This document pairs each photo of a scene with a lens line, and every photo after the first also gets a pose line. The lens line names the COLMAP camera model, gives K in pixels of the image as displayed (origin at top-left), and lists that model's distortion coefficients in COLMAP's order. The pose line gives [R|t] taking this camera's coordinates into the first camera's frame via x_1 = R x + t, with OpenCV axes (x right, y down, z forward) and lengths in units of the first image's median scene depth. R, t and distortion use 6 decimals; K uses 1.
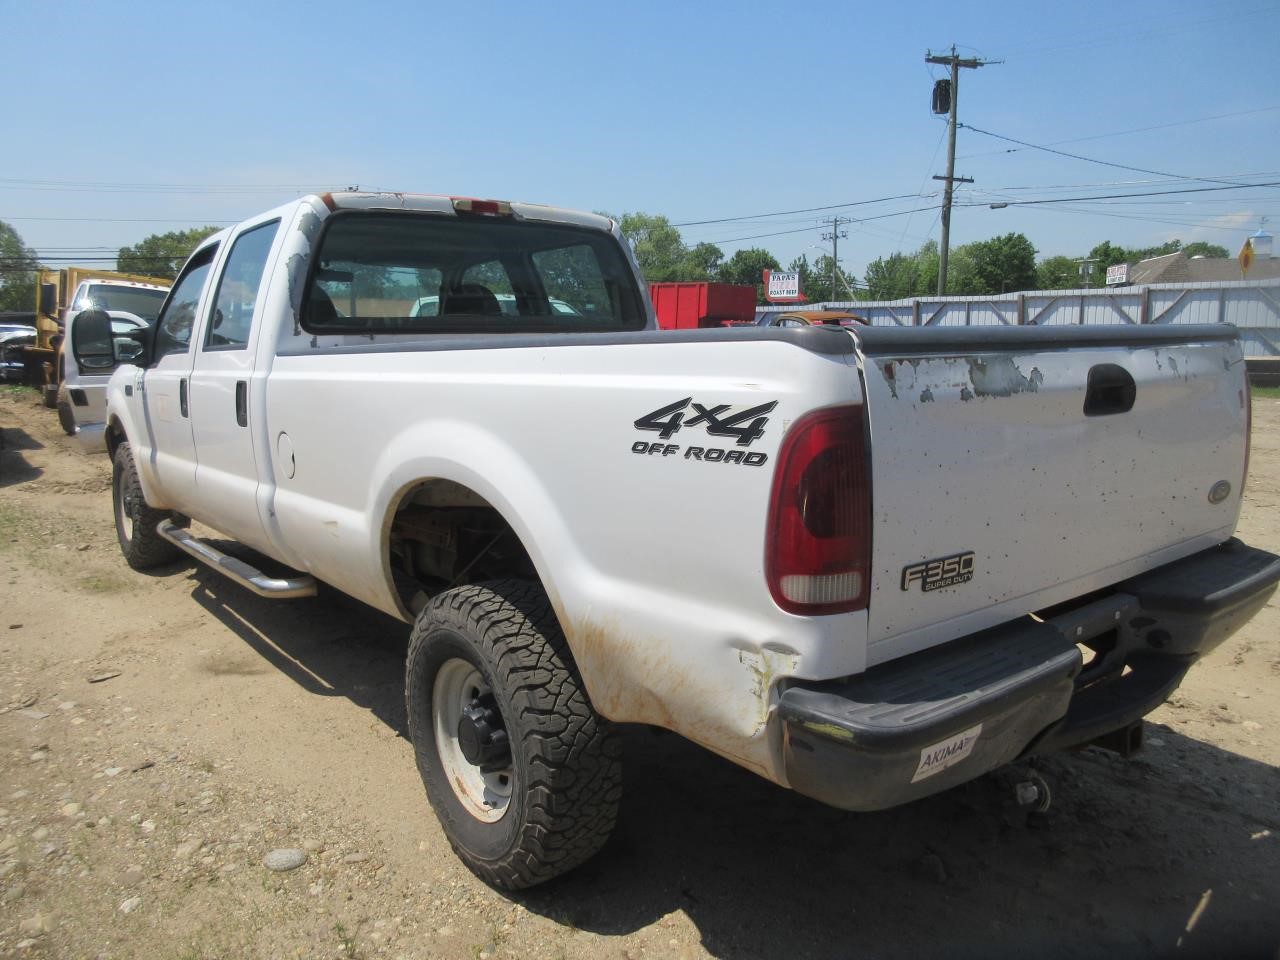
lens RADIAL K [[945.6, 0, 640.0], [0, 945.6, 480.0], [0, 0, 1]] dist [-0.005203, 0.002535]
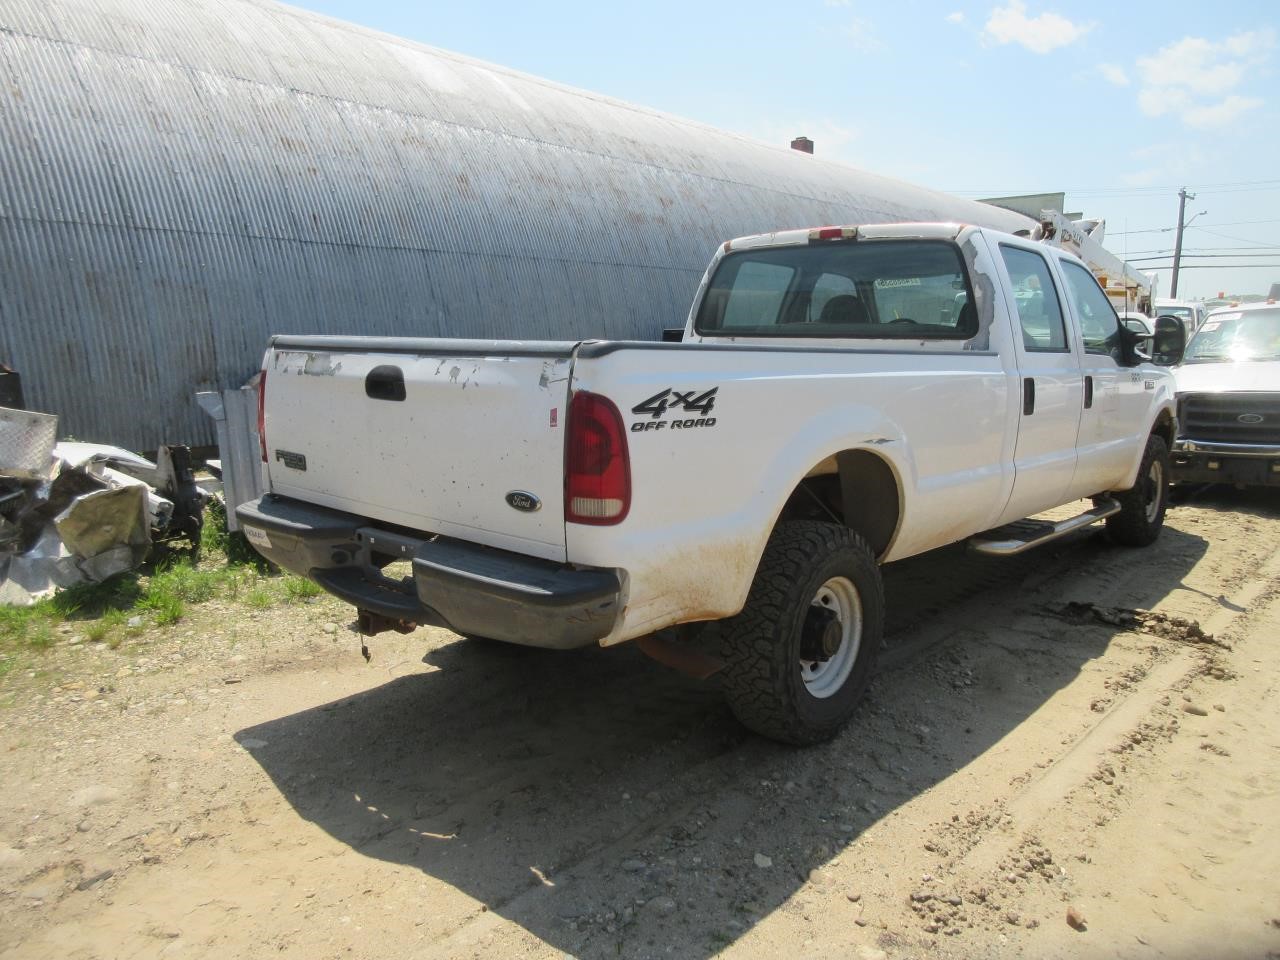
lens RADIAL K [[945.6, 0, 640.0], [0, 945.6, 480.0], [0, 0, 1]] dist [-0.005203, 0.002535]
pose [[0.172355, 0.165865, -0.970970, 1.767920], [-0.160418, 0.977288, 0.138469, -0.188757], [0.971885, 0.131895, 0.195049, 0.984124]]
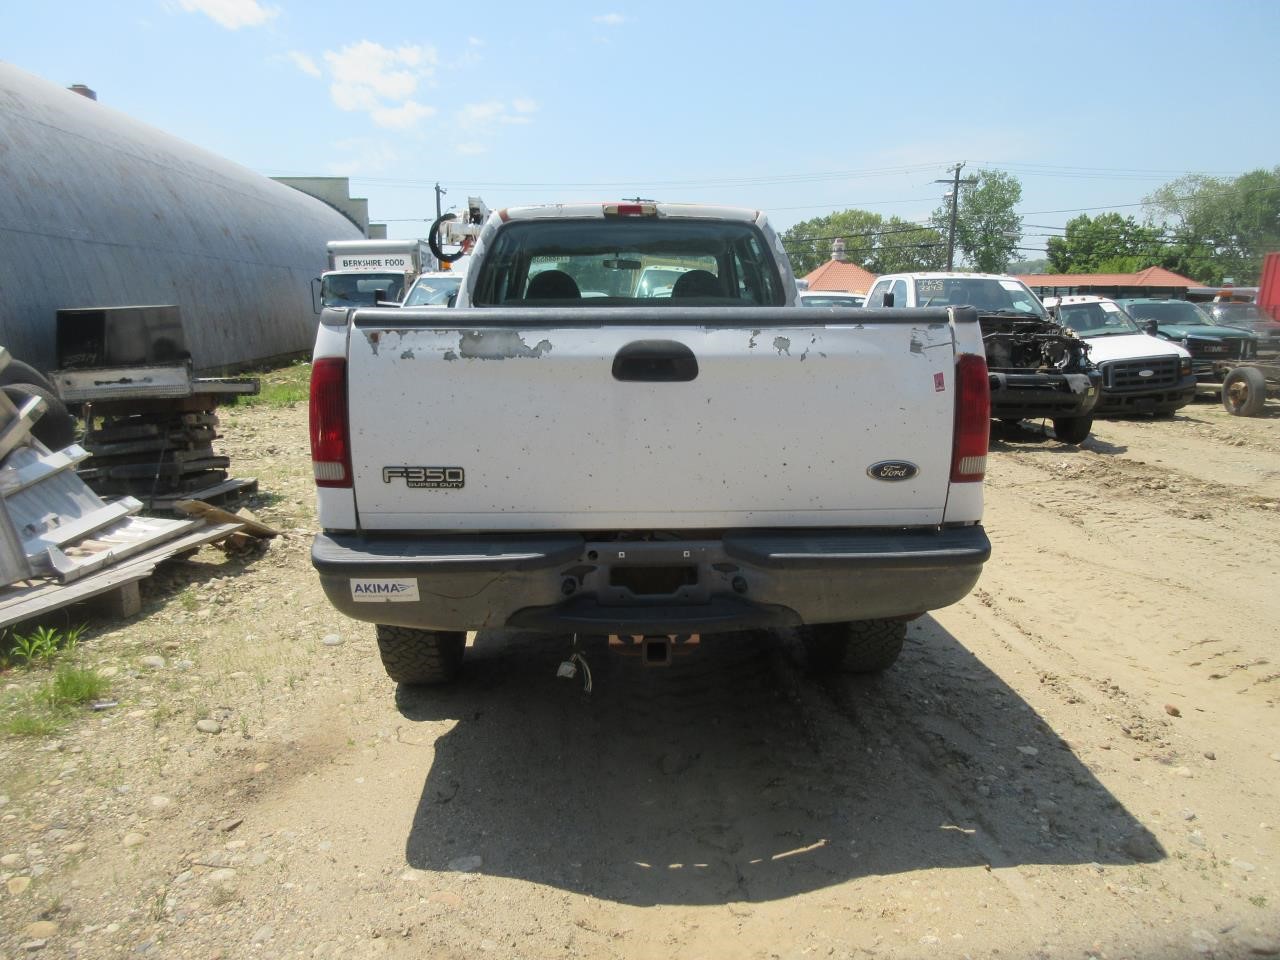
lens RADIAL K [[948.6, 0, 643.4], [0, 948.6, 482.6], [0, 0, 1]] dist [0.002477, 0.006292]
pose [[0.805274, 0.111772, -0.582272, 1.069760], [-0.097037, 0.993673, 0.056543, -0.006897], [0.584909, 0.010970, 0.811025, 0.001754]]
